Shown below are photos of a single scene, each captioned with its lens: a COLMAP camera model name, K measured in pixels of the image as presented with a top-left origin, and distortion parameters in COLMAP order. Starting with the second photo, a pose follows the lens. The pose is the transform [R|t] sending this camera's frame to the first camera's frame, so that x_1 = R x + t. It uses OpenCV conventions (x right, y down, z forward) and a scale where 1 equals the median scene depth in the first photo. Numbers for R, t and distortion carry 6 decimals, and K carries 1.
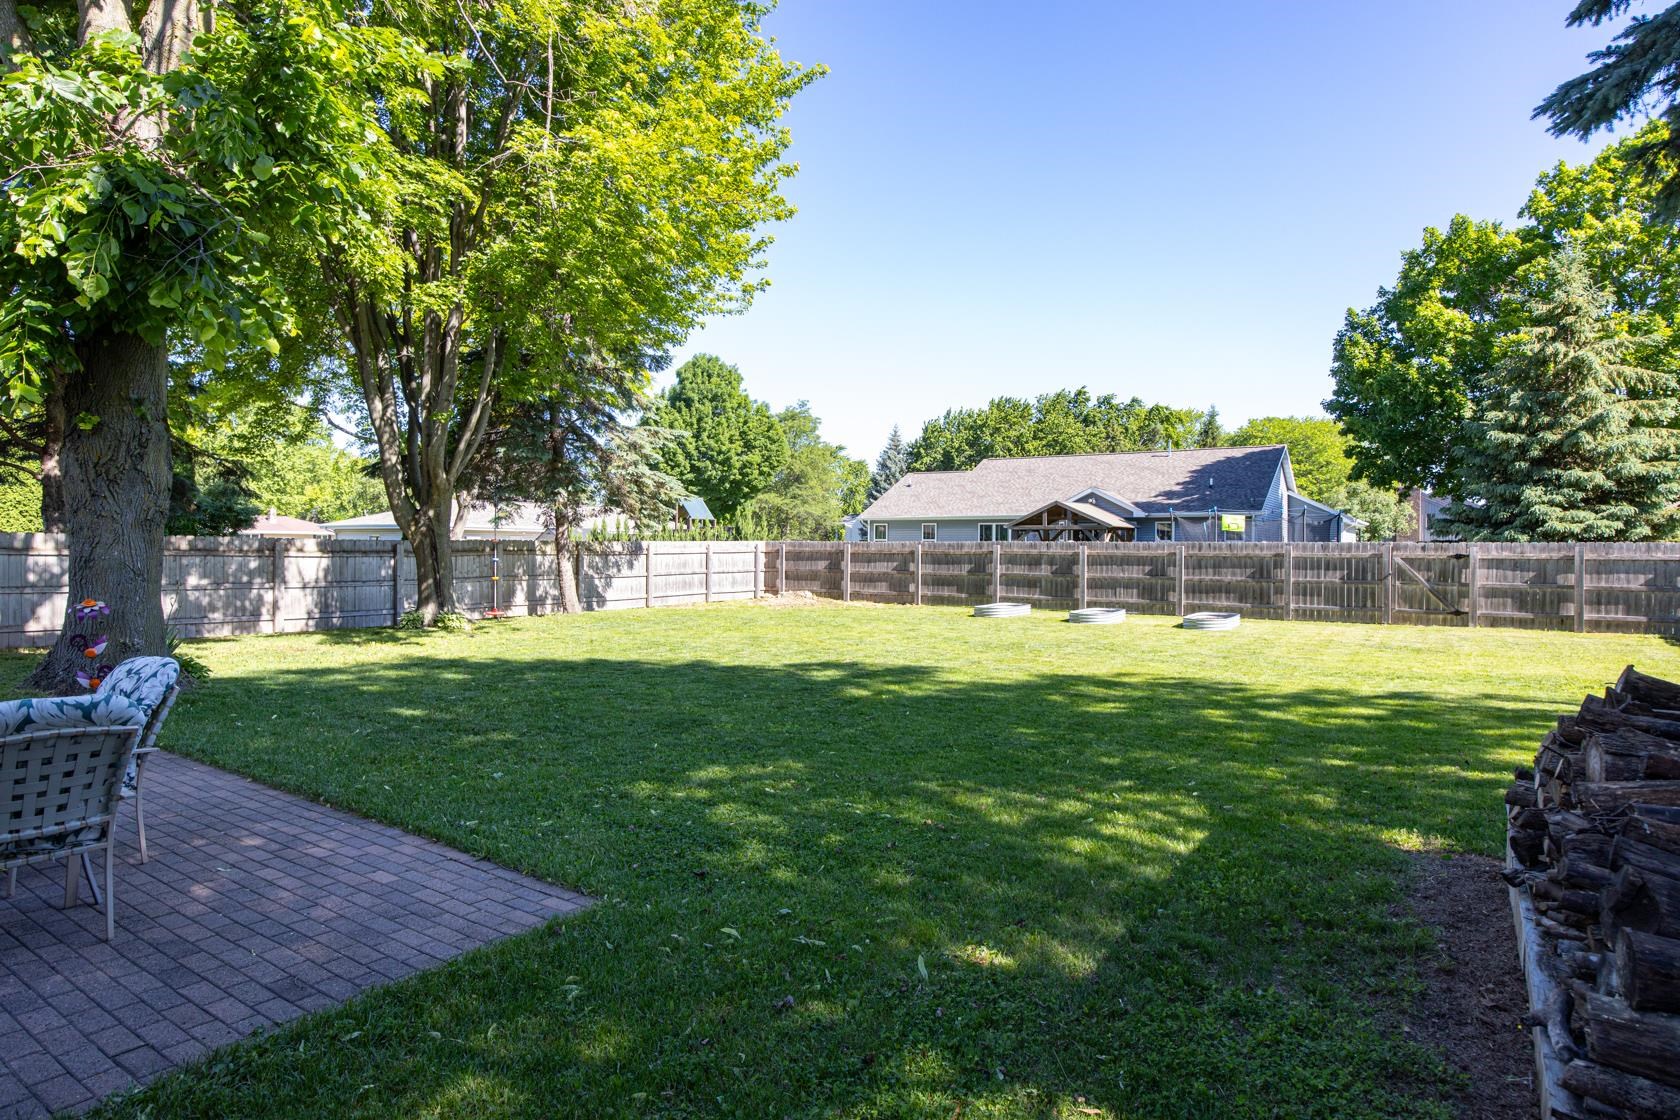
lens RADIAL K [[954.4, 0, 840.0], [0, 954.4, 560.0], [0, 0, 1]] dist [0.028402, -0.021707]
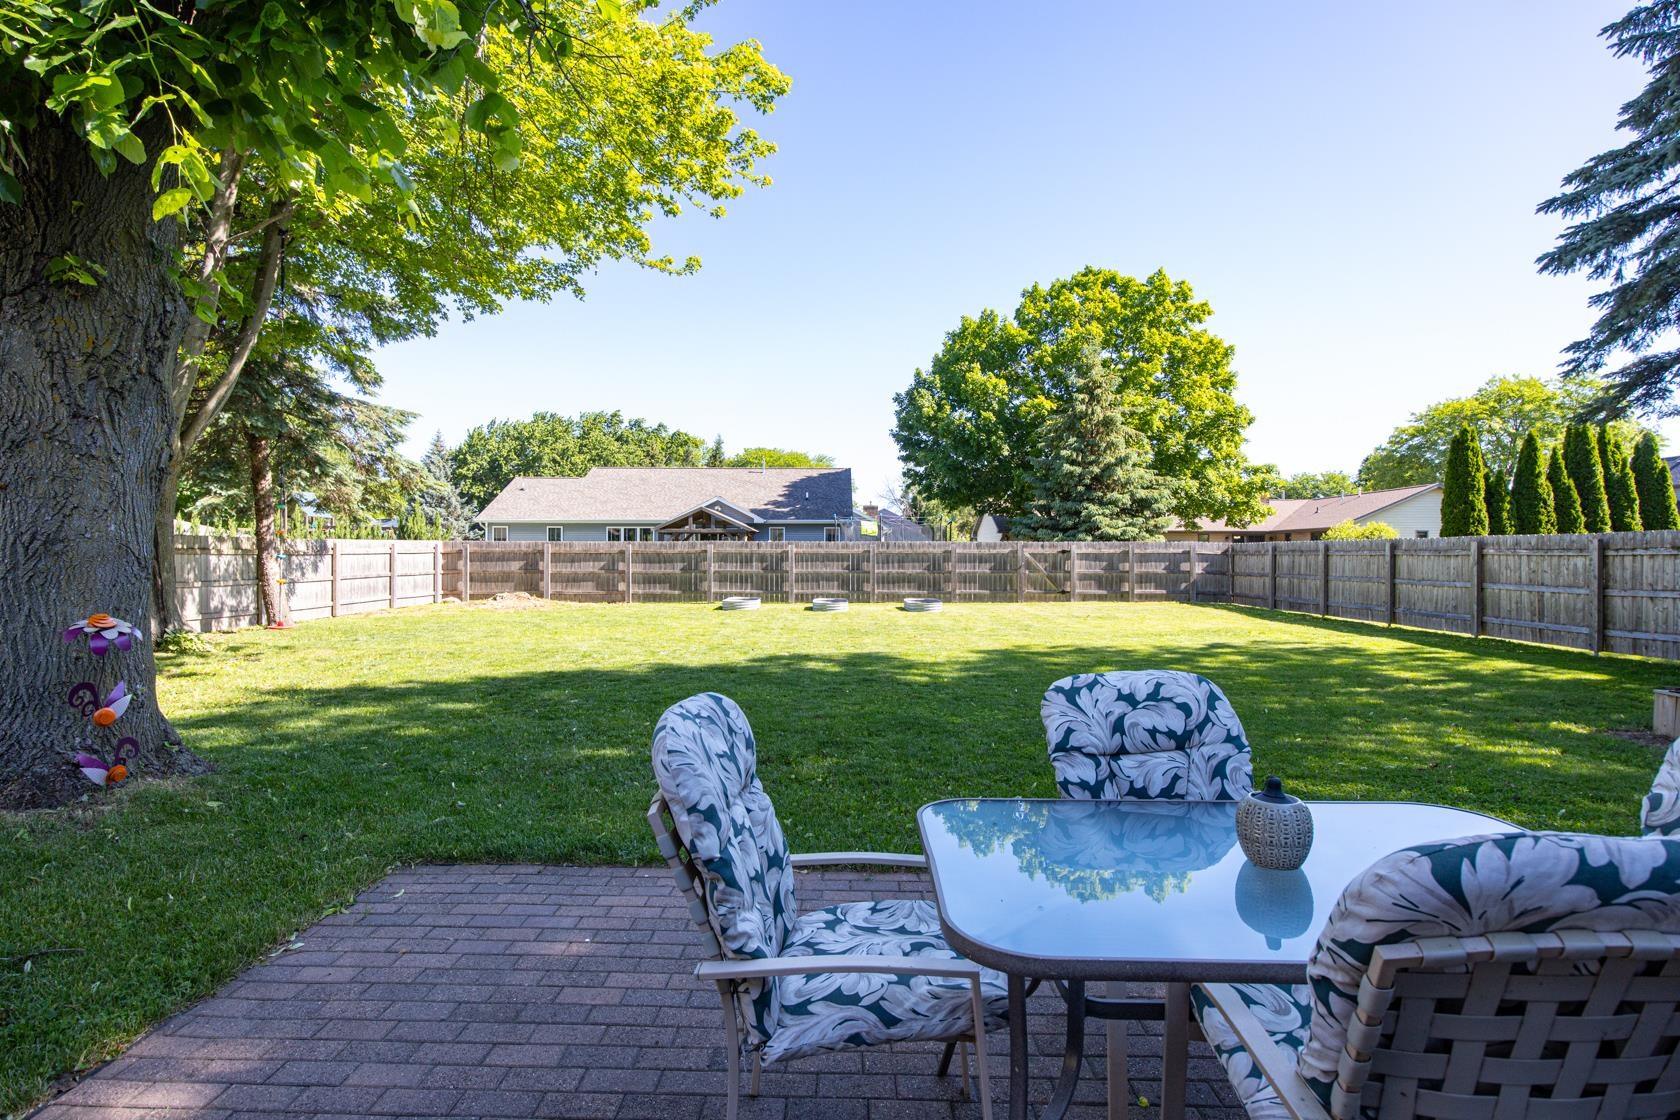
lens RADIAL K [[829.1, 0, 840.0], [0, 829.1, 560.0], [0, 0, 1]] dist [0.015148, 0.000031]
pose [[0.836777, -0.008663, 0.547475, -0.235287], [0.011593, 0.999931, -0.001897, 0.005490], [-0.547421, 0.007935, 0.836820, 0.135483]]
